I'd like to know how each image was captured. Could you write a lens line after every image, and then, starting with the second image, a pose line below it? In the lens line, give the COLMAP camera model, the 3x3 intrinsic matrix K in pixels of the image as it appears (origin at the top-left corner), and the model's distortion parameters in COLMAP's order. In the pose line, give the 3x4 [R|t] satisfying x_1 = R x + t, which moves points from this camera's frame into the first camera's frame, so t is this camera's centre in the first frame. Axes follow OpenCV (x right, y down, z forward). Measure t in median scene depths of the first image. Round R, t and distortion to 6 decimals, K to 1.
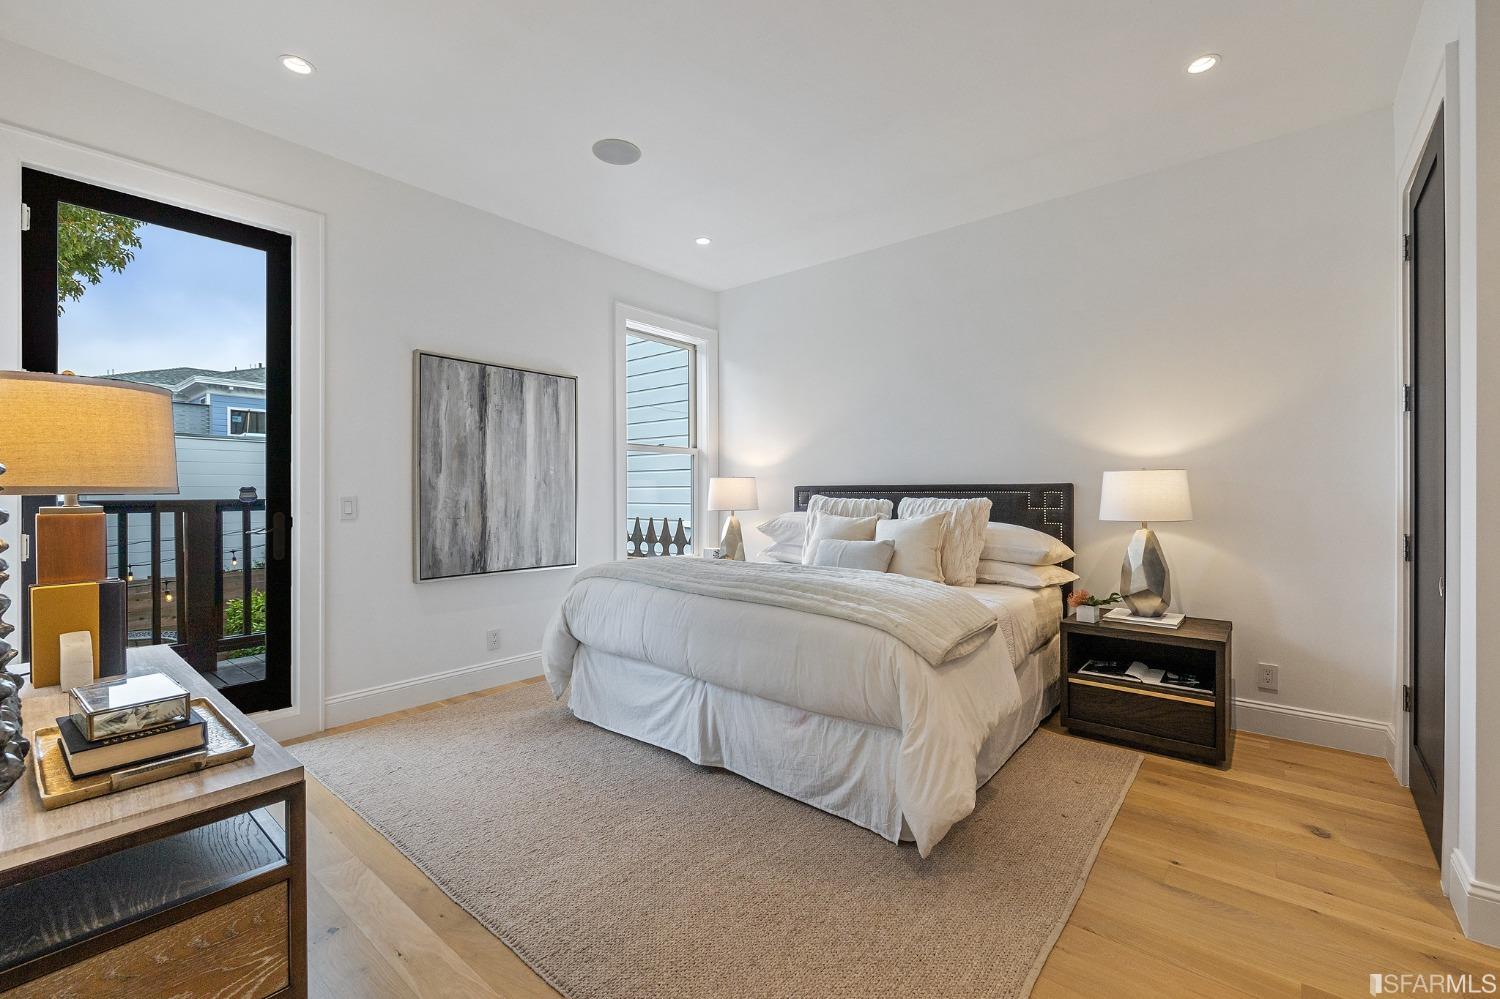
lens RADIAL K [[635.4, 0, 754.0], [0, 635.4, 496.0], [0, 0, 1]] dist [0.000629, -0.000861]
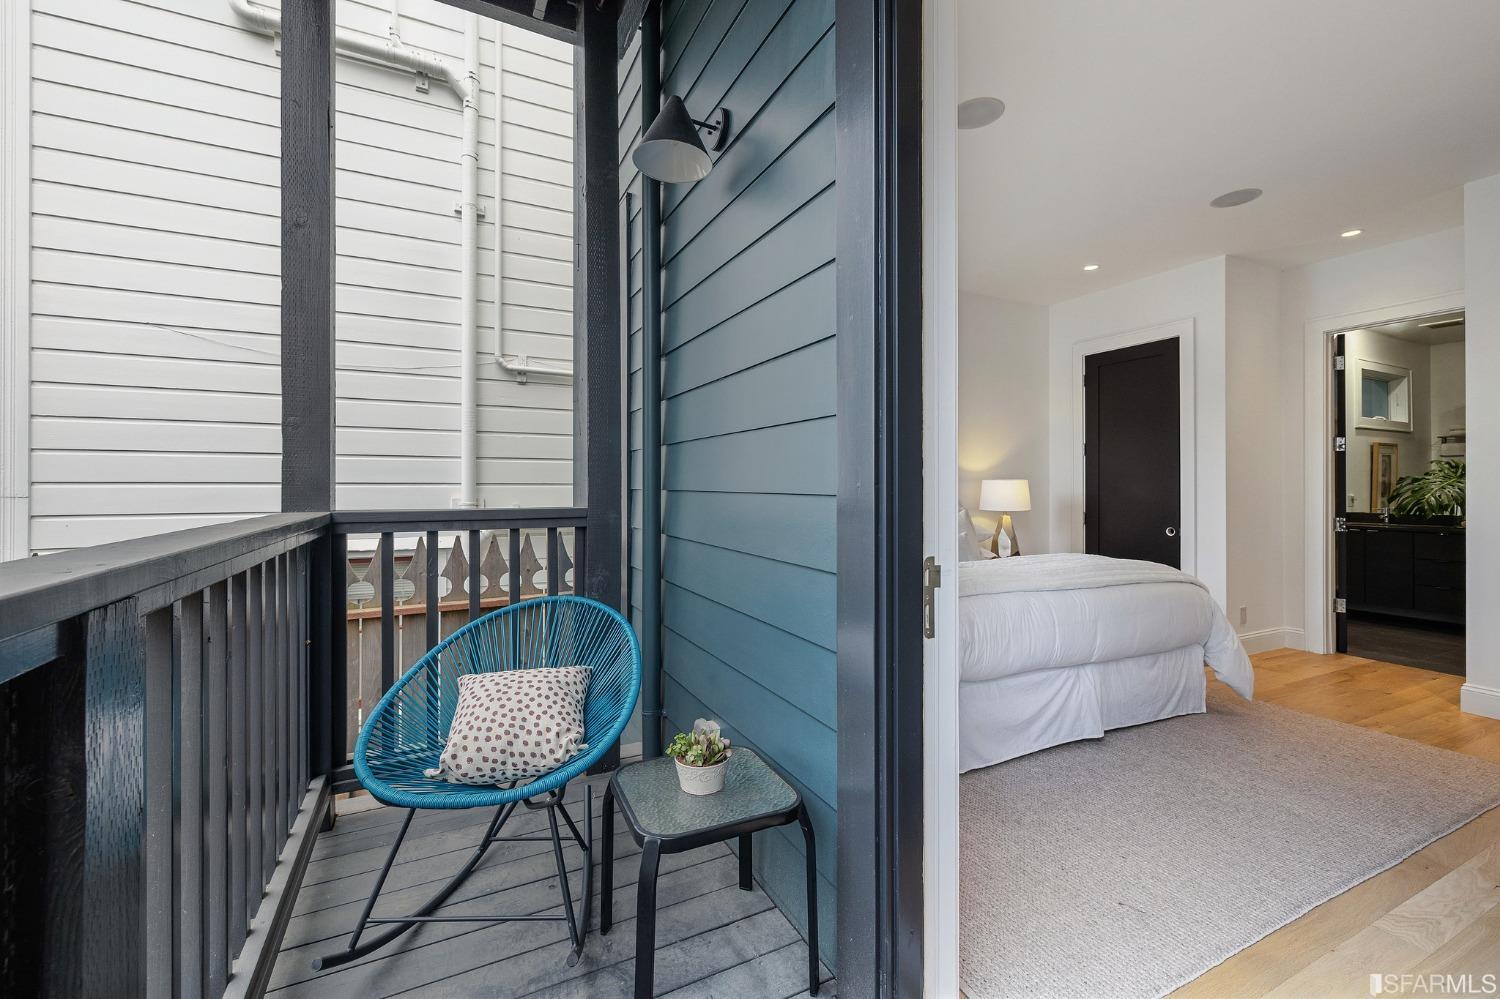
lens RADIAL K [[635.4, 0, 751.1], [0, 635.4, 485.8], [0, 0, 1]] dist [0.000629, -0.000861]
pose [[0.415292, -0.001183, 0.909687, -1.454799], [0.005476, 0.999984, -0.001199, -0.027989], [-0.909672, 0.005479, 0.415292, 1.159643]]
